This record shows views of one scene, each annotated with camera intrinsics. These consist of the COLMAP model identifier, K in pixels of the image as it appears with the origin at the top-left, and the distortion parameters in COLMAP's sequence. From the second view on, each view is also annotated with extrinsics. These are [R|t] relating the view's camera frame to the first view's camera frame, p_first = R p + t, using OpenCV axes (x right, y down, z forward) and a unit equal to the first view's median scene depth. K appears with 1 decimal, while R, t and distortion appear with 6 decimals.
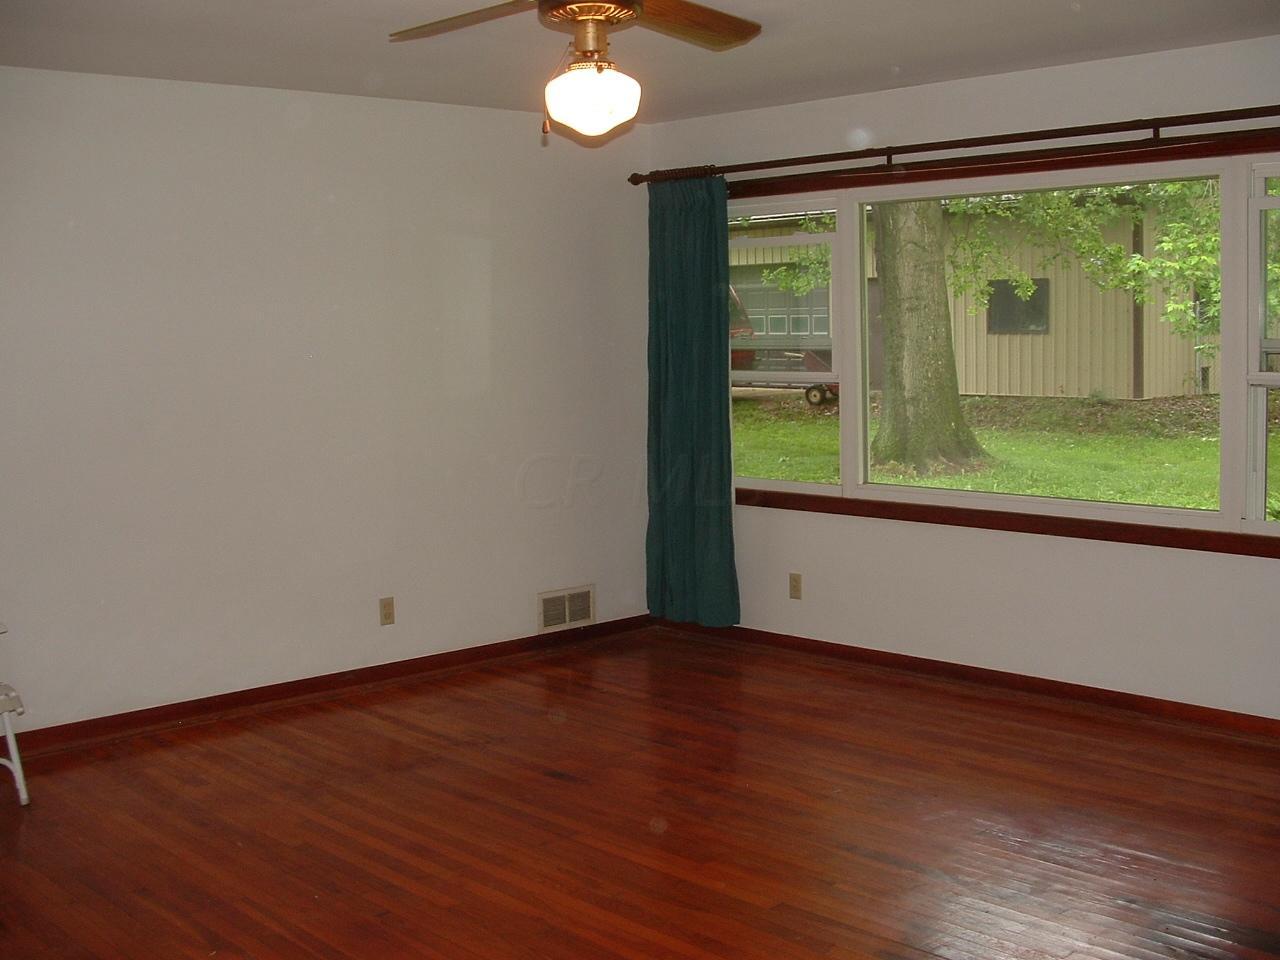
lens RADIAL K [[1462.0, 0, 640.0], [0, 1462.0, 480.0], [0, 0, 1]] dist [-0.168817, 0.004241]
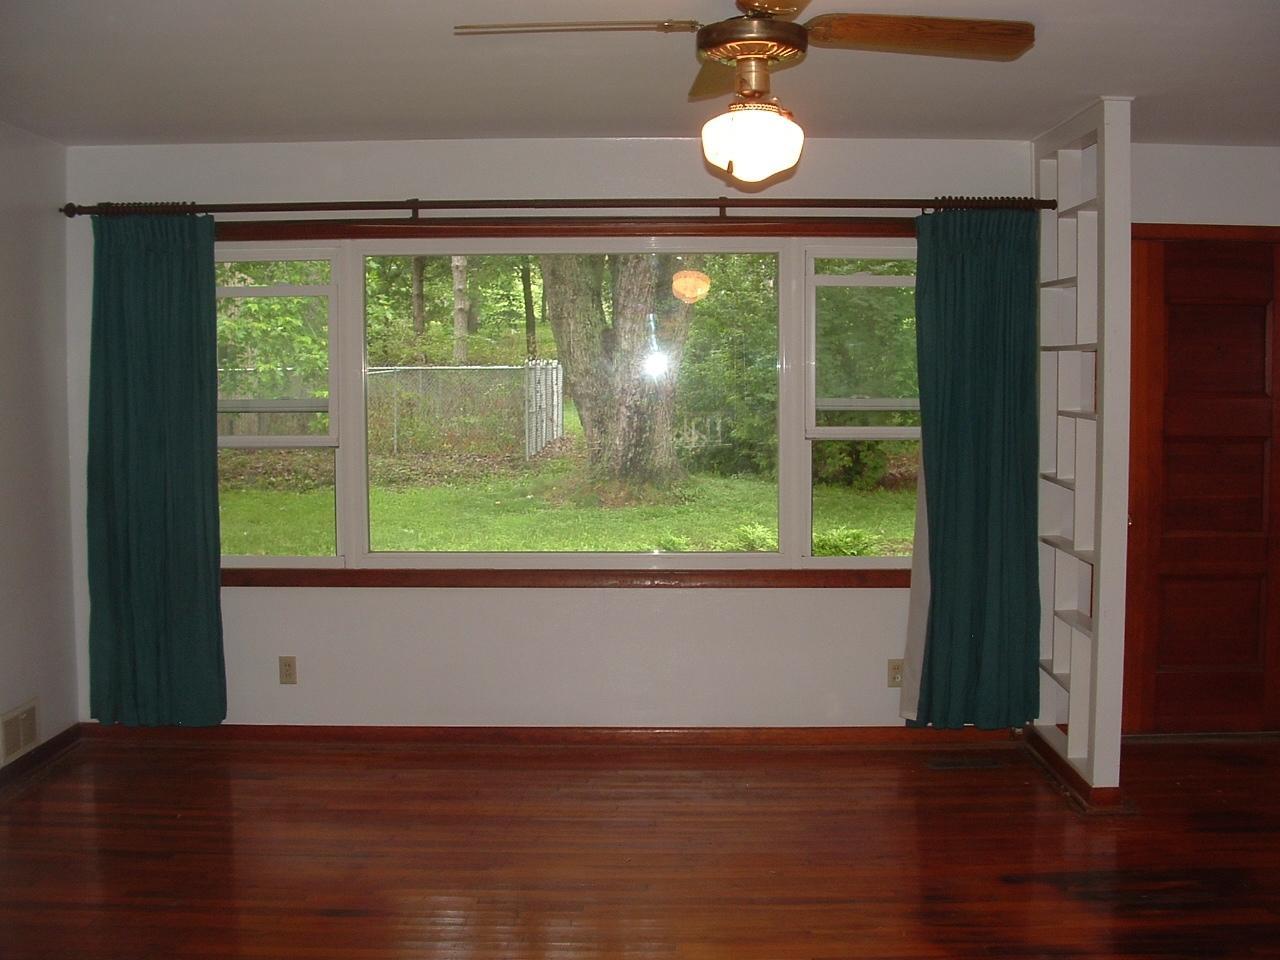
lens RADIAL K [[1462.0, 0, 640.0], [0, 1462.0, 480.0], [0, 0, 1]] dist [-0.168817, 0.004241]
pose [[0.694020, -0.031347, 0.719273, -0.395600], [0.061629, 0.997971, -0.015972, -0.018239], [-0.717314, 0.055413, 0.694543, 0.215043]]
